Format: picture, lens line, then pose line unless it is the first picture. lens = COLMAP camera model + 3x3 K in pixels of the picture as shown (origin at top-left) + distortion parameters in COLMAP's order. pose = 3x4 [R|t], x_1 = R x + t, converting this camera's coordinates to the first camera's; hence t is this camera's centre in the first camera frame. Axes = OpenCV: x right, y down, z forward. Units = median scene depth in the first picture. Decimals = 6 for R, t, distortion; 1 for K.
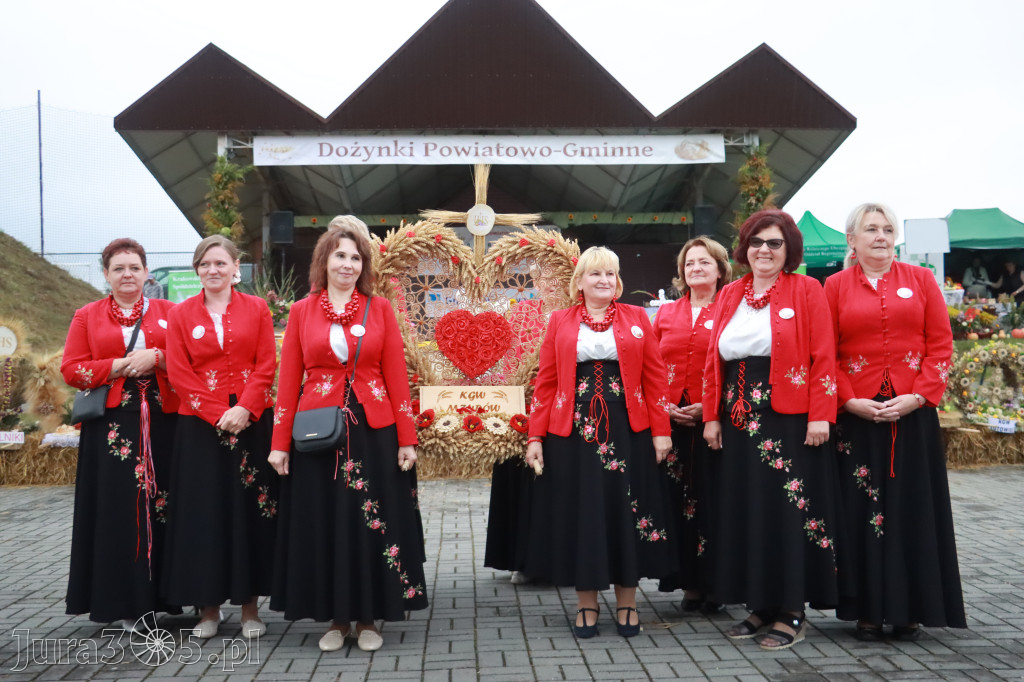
lens RADIAL K [[1099.0, 0, 517.1], [0, 1099.0, 346.0], [0, 0, 1]] dist [-0.099356, 0.273482]
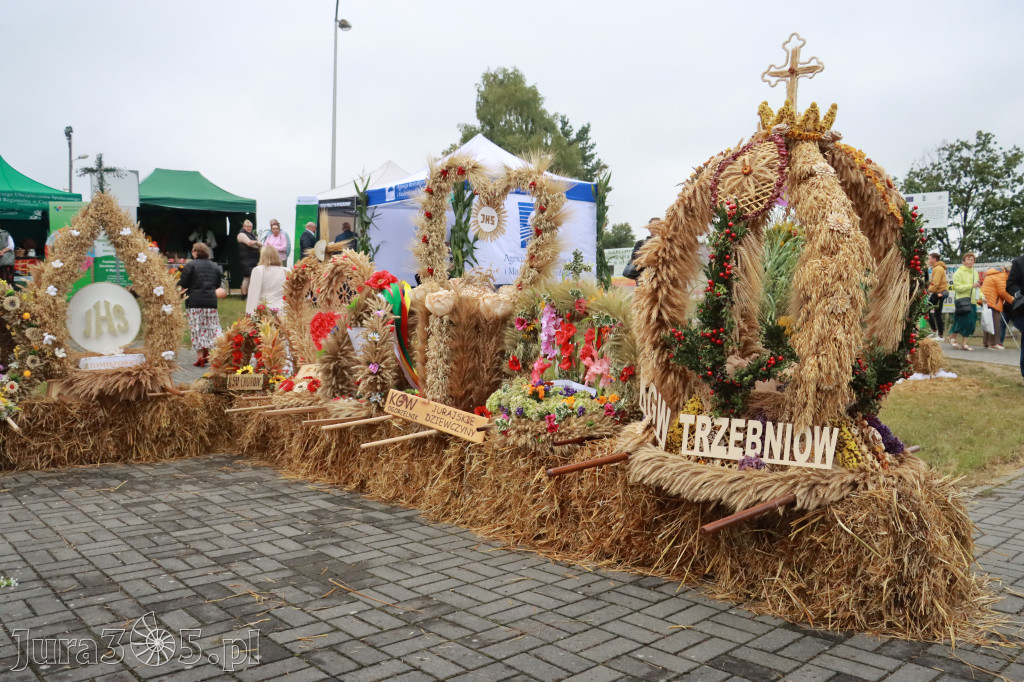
lens RADIAL K [[845.6, 0, 511.8], [0, 845.6, 348.5], [0, 0, 1]] dist [-0.190721, 0.165211]
pose [[0.772698, -0.007503, 0.634730, 0.228228], [-0.018747, 0.999224, 0.034633, 0.009845], [-0.634497, -0.038660, 0.771958, 0.270149]]
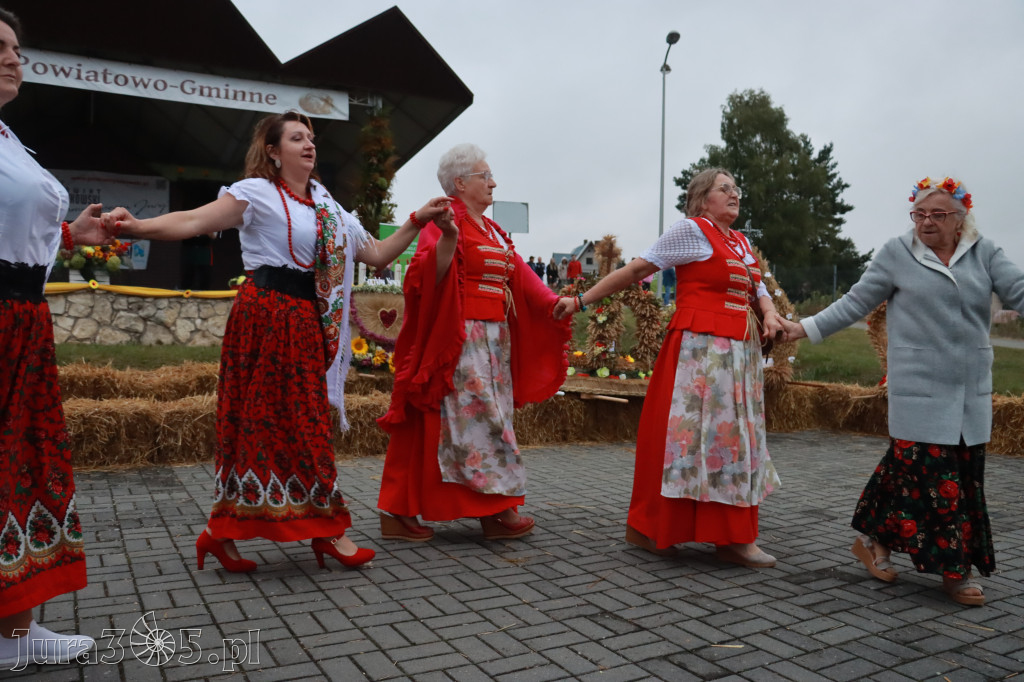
lens RADIAL K [[843.8, 0, 502.8], [0, 843.8, 361.8], [0, 0, 1]] dist [-0.185579, 0.161296]
pose [[0.899132, 0.017161, 0.437341, -0.008820], [-0.041012, 0.998138, 0.045151, 0.011502], [-0.435752, -0.058533, 0.898162, 0.252872]]
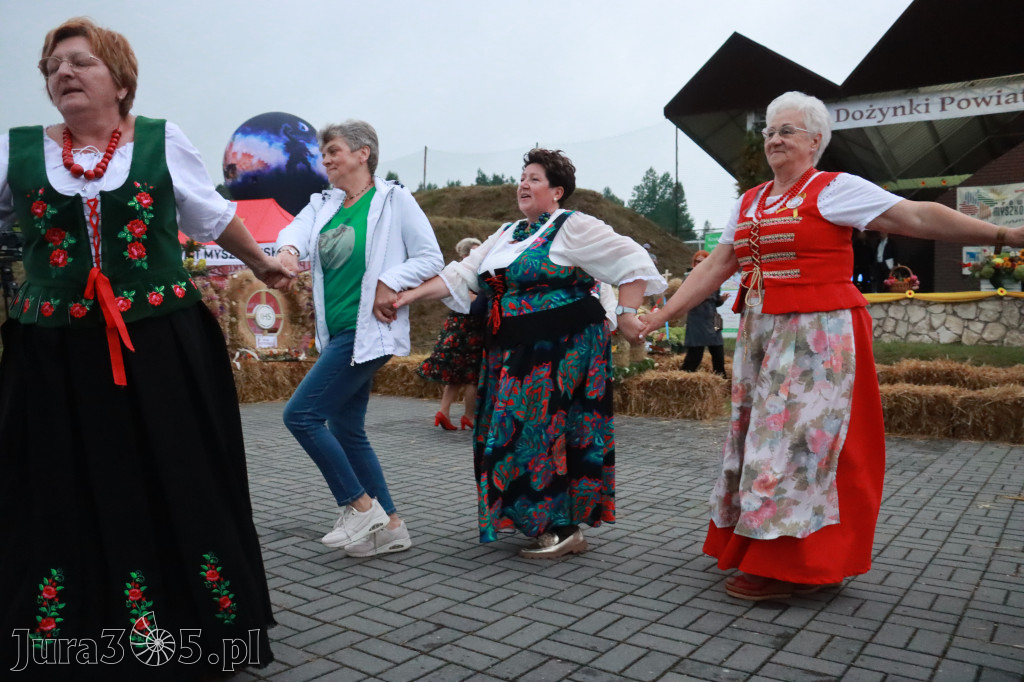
lens RADIAL K [[845.0, 0, 513.7], [0, 845.0, 337.1], [0, 0, 1]] dist [-0.162470, 0.140047]
pose [[0.776368, 0.035294, -0.629291, 0.086637], [-0.014302, 0.999160, 0.038393, 0.011054], [0.630117, -0.020808, 0.776221, 0.168801]]
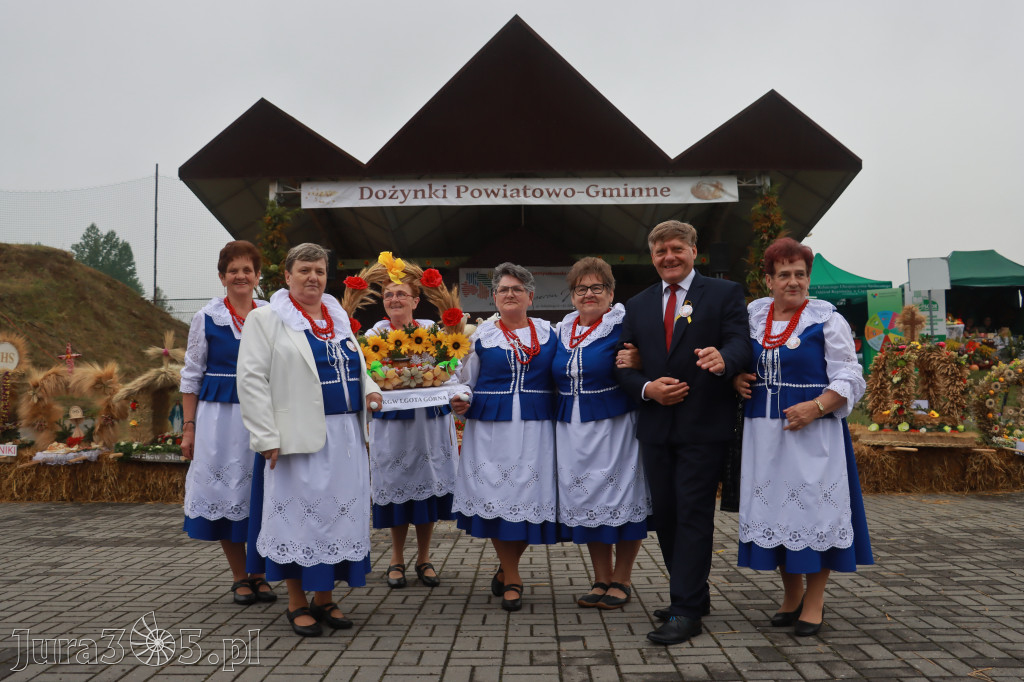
lens RADIAL K [[914.2, 0, 515.6], [0, 914.2, 344.4], [0, 0, 1]] dist [-0.165737, 0.195183]
pose [[0.997626, -0.000849, -0.068857, 0.034517], [-0.002273, 0.998973, -0.045252, 0.010770], [0.068825, 0.045301, 0.996600, 0.118803]]
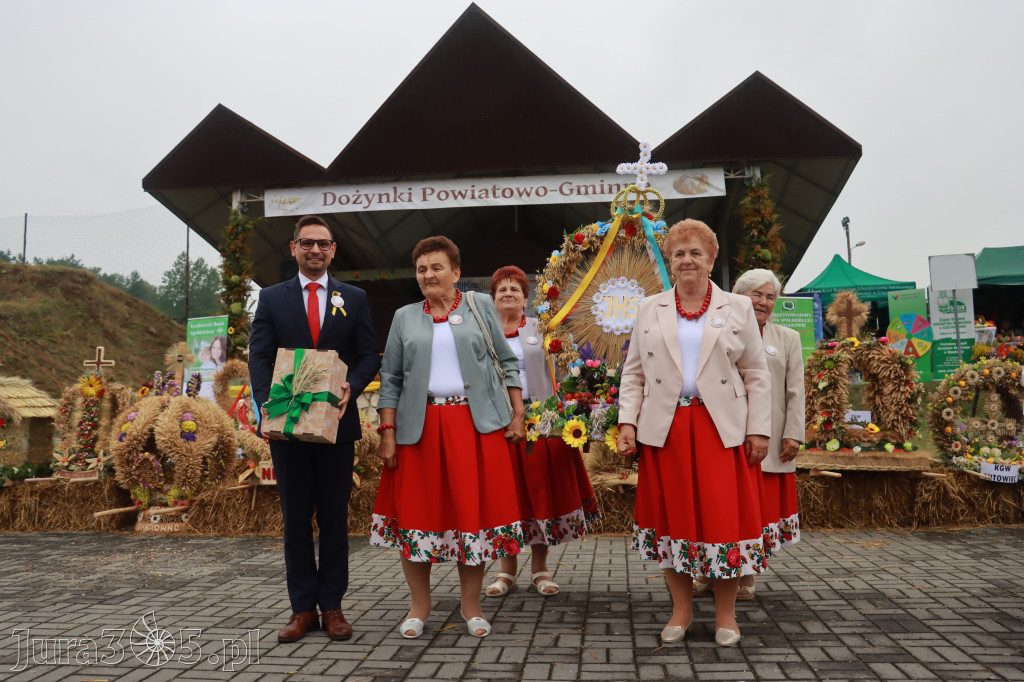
lens RADIAL K [[883.1, 0, 511.8], [0, 883.1, 340.5], [0, 0, 1]] dist [-0.178452, 0.171752]
pose [[0.986801, -0.017709, -0.160968, 0.125767], [0.006665, 0.997602, -0.068895, 0.012744], [0.161802, 0.066913, 0.984552, 0.218277]]
